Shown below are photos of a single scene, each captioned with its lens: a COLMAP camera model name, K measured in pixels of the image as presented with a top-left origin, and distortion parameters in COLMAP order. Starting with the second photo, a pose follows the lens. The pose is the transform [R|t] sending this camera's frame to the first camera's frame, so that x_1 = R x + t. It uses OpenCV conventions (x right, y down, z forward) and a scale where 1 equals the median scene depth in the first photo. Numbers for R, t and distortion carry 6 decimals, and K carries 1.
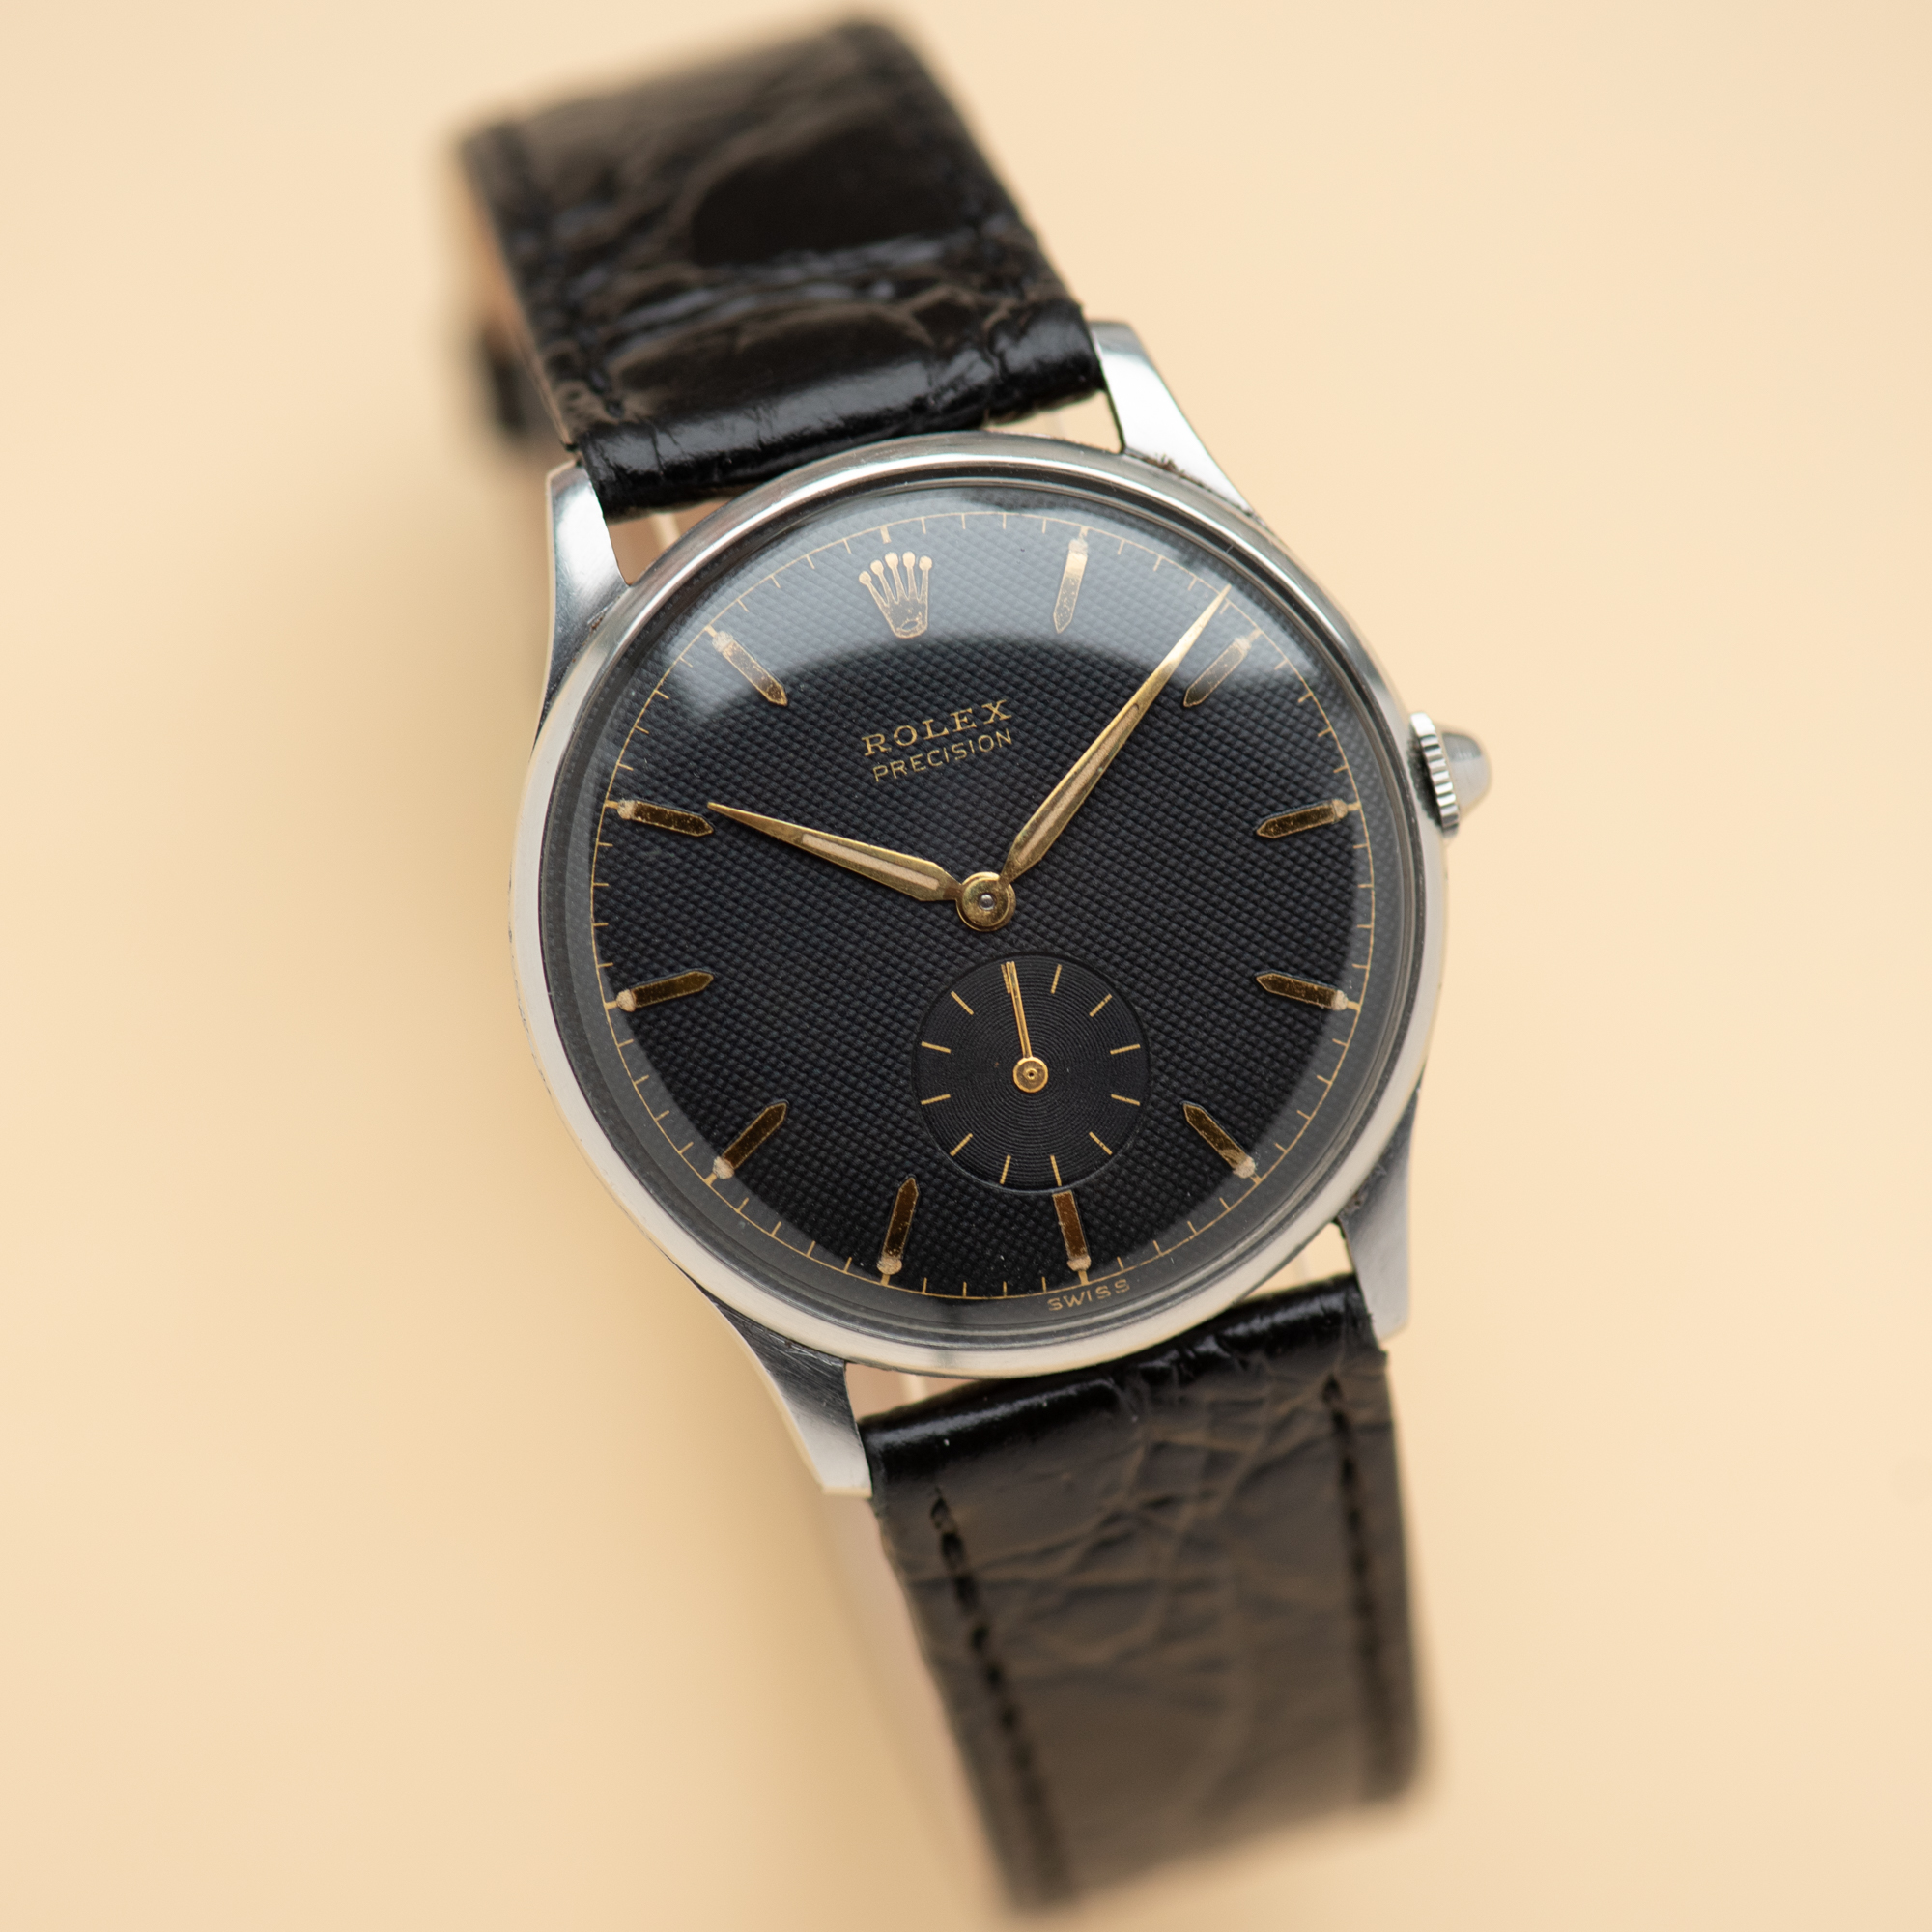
lens RADIAL K [[14316.4, 0, 976.7], [0, 14316.4, 961.1], [0, 0, 1]] dist [0.390891, 0.000000]
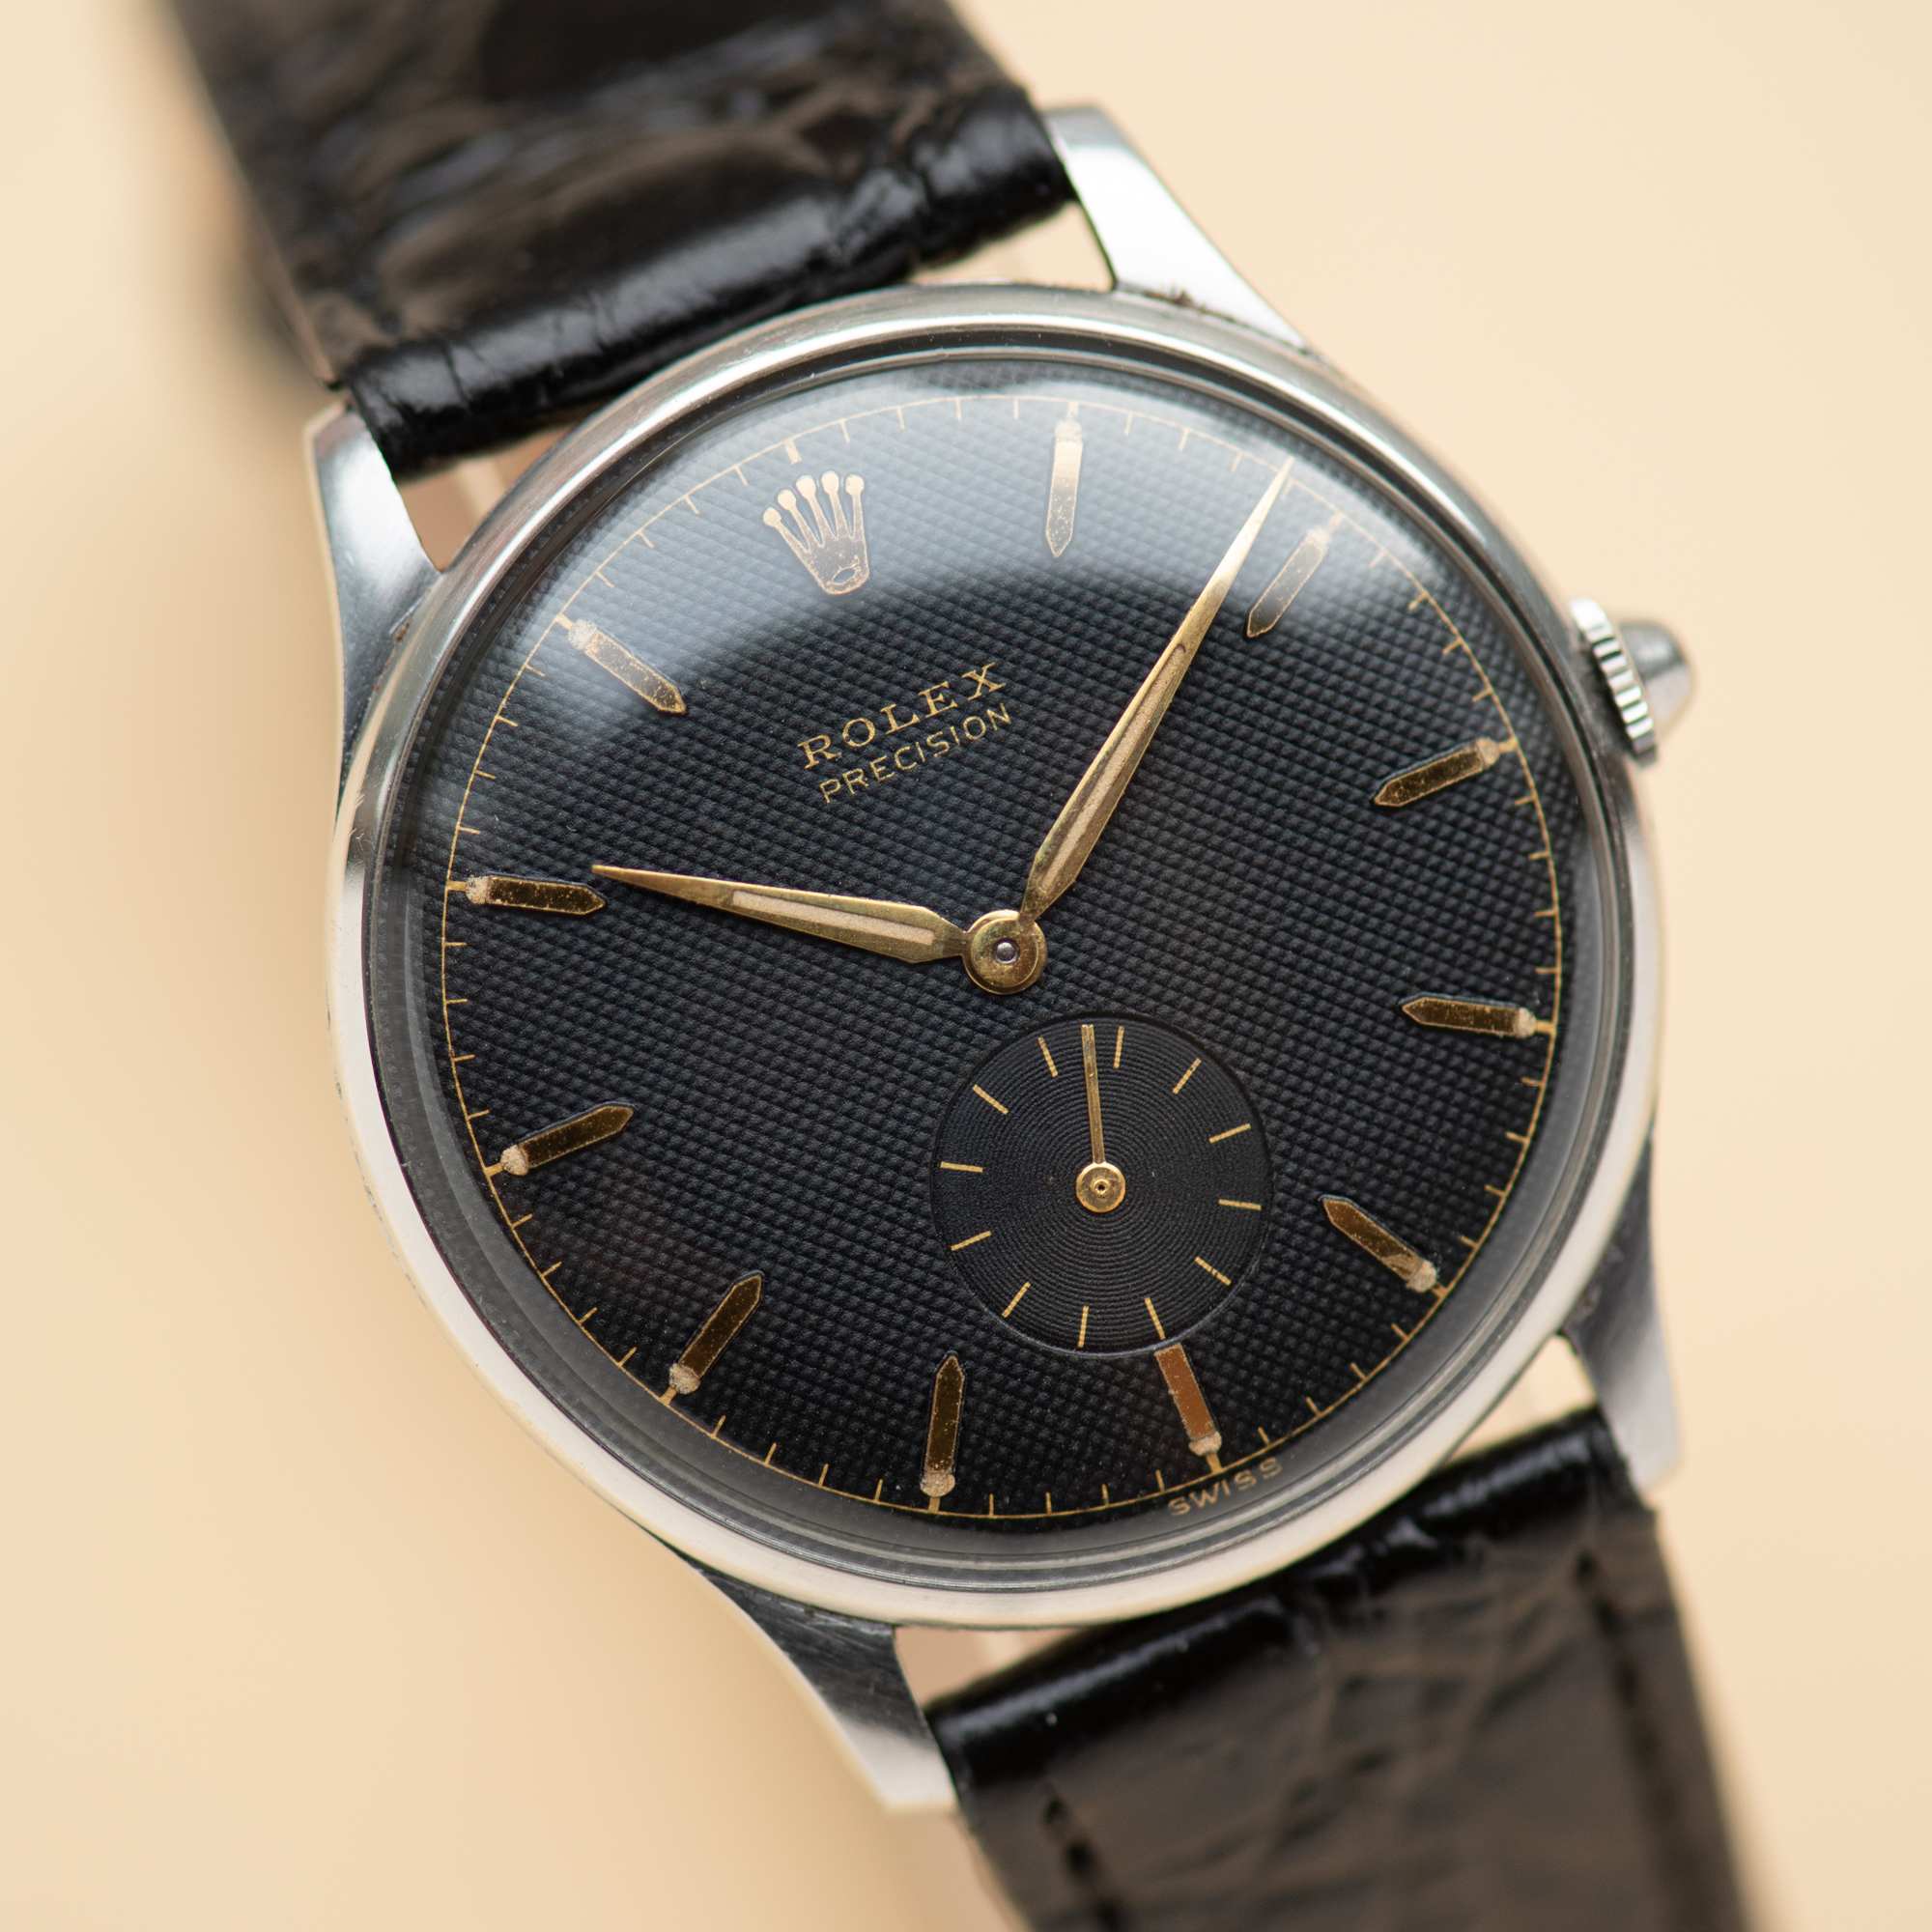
lens RADIAL K [[14316.4, 0, 959.6], [0, 14316.4, 983.4], [0, 0, 1]] dist [0.390891, 0.000000]
pose [[0.990950, -0.133407, -0.014862, 0.008655], [0.133602, 0.990950, 0.012965, -0.011981], [0.012998, -0.014834, 0.999805, 0.298887]]
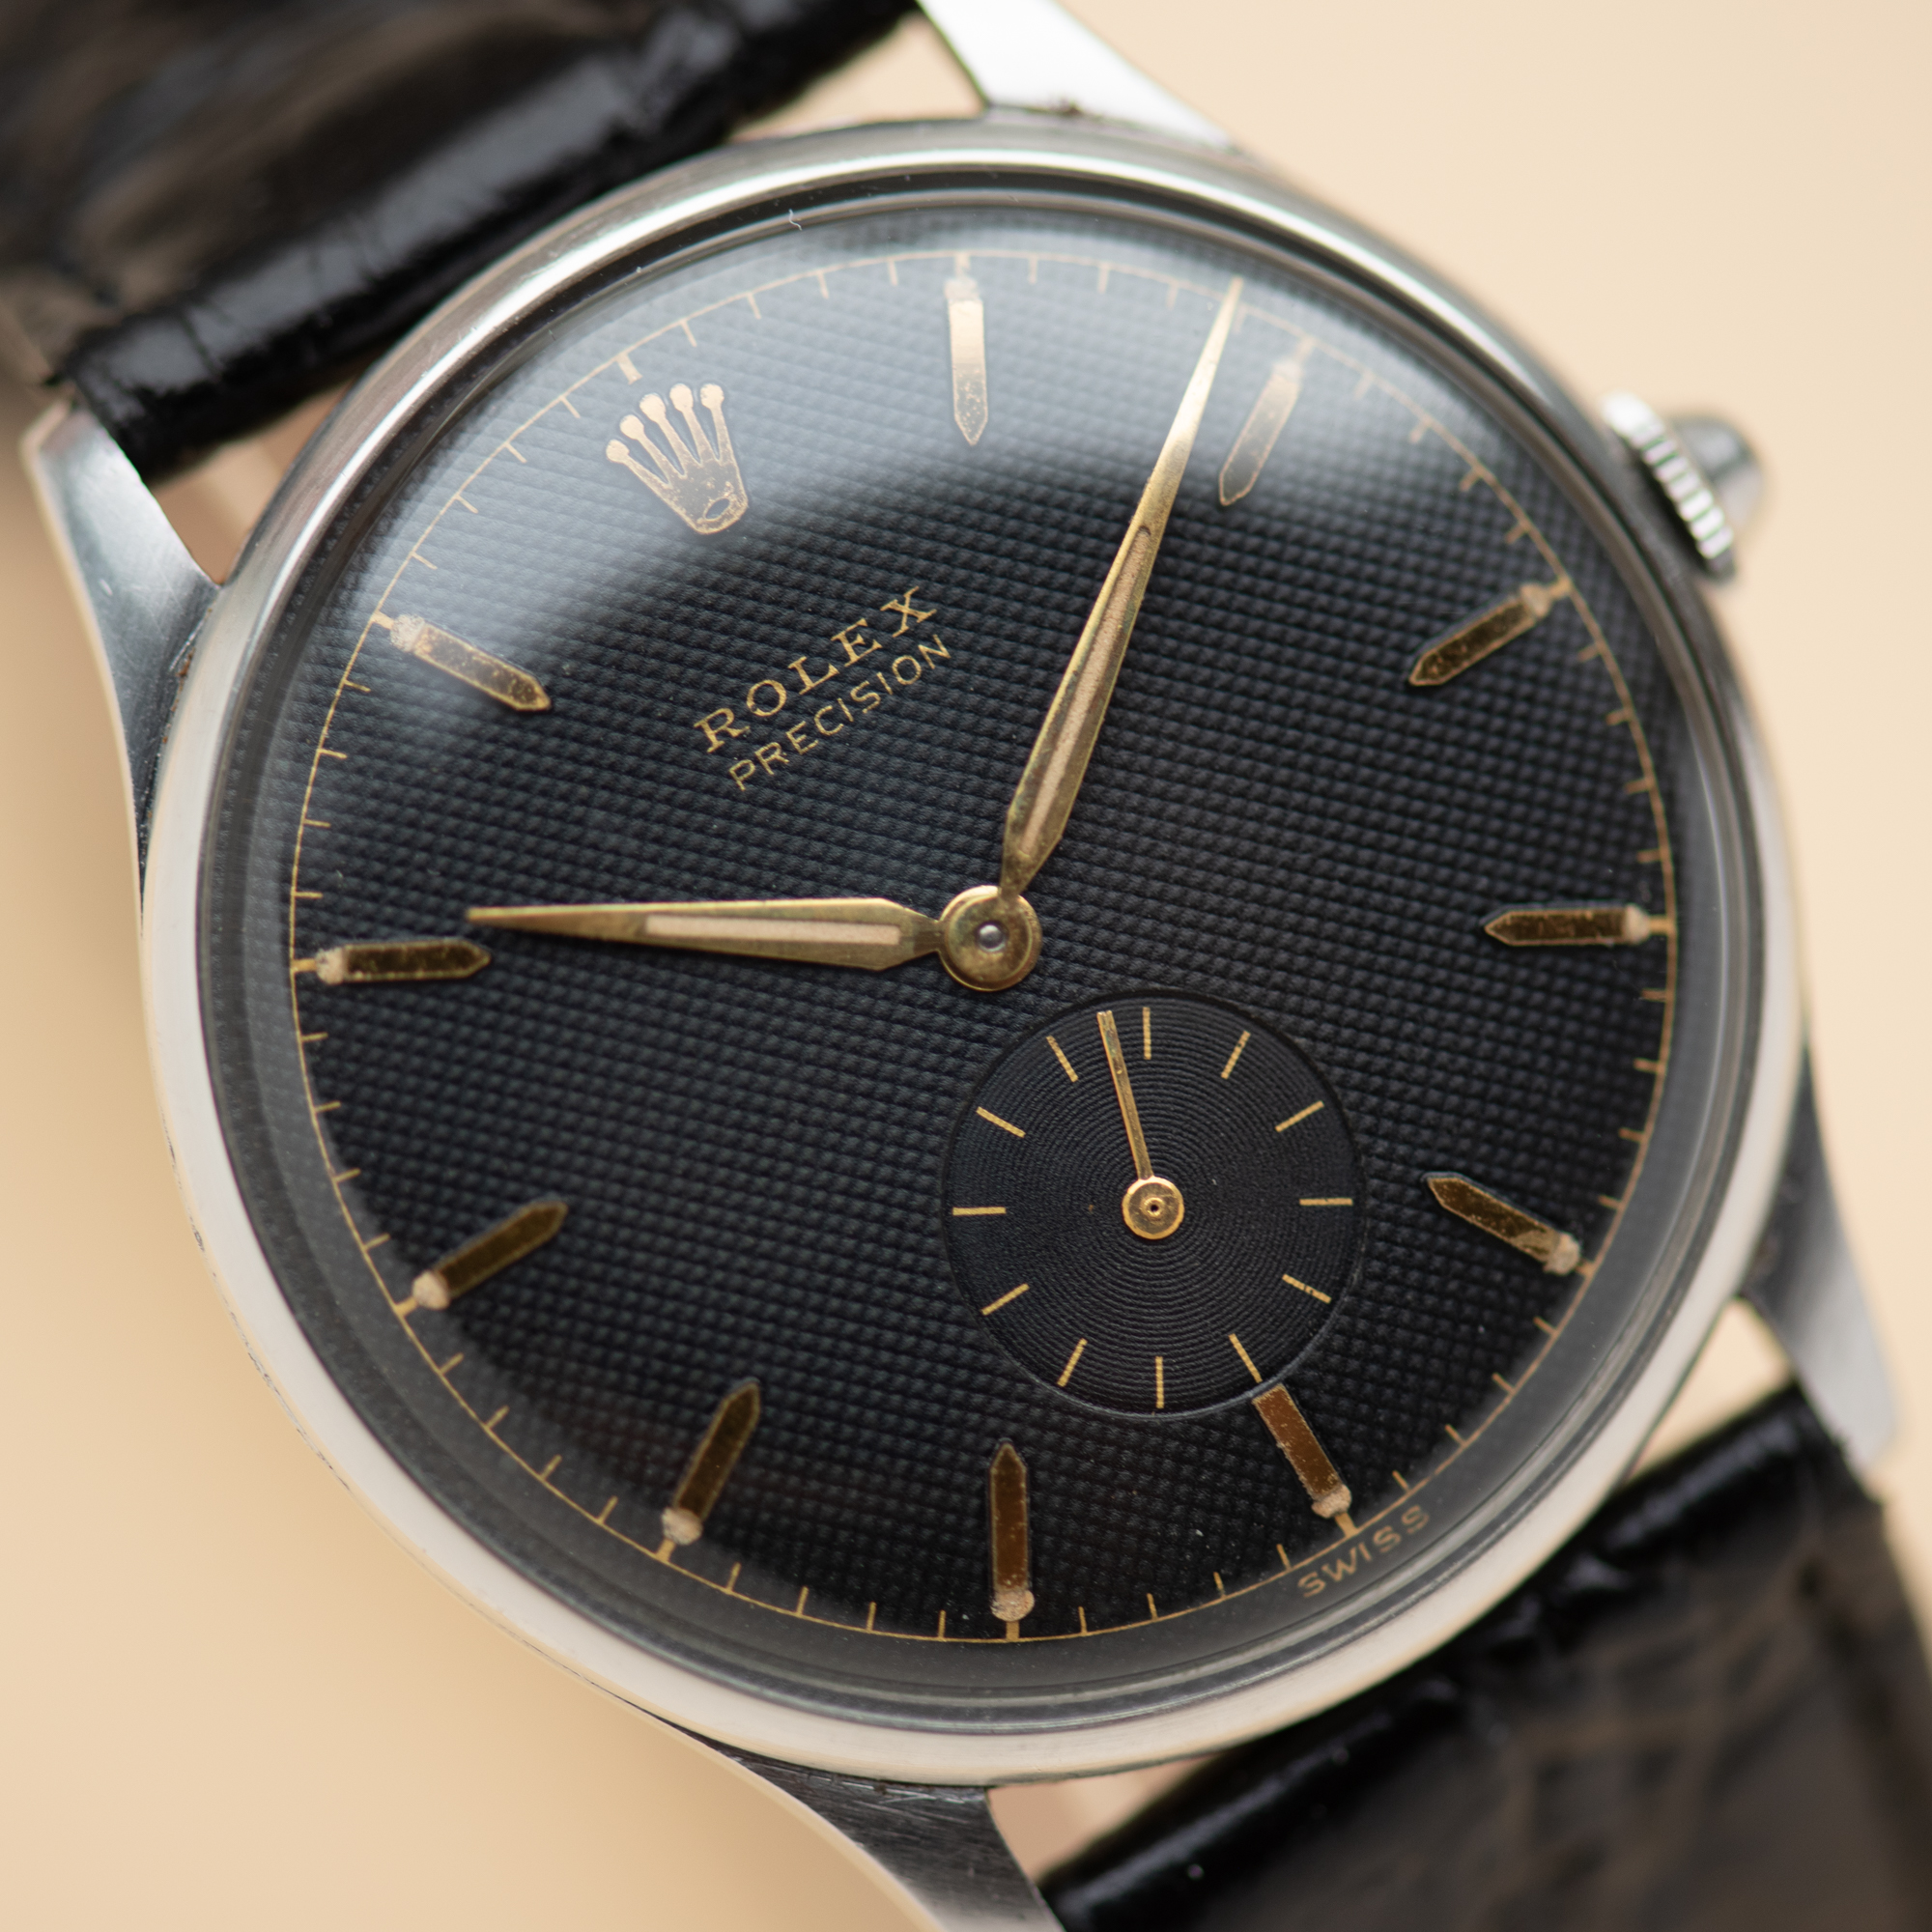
lens RADIAL K [[14316.4, 0, 957.6], [0, 14316.4, 973.8], [0, 0, 1]] dist [0.390891, 0.000000]
pose [[0.956560, -0.290476, 0.024855, -0.014968], [0.290597, 0.956845, -0.001328, -0.002404], [-0.023396, 0.008494, 0.999690, 0.435226]]
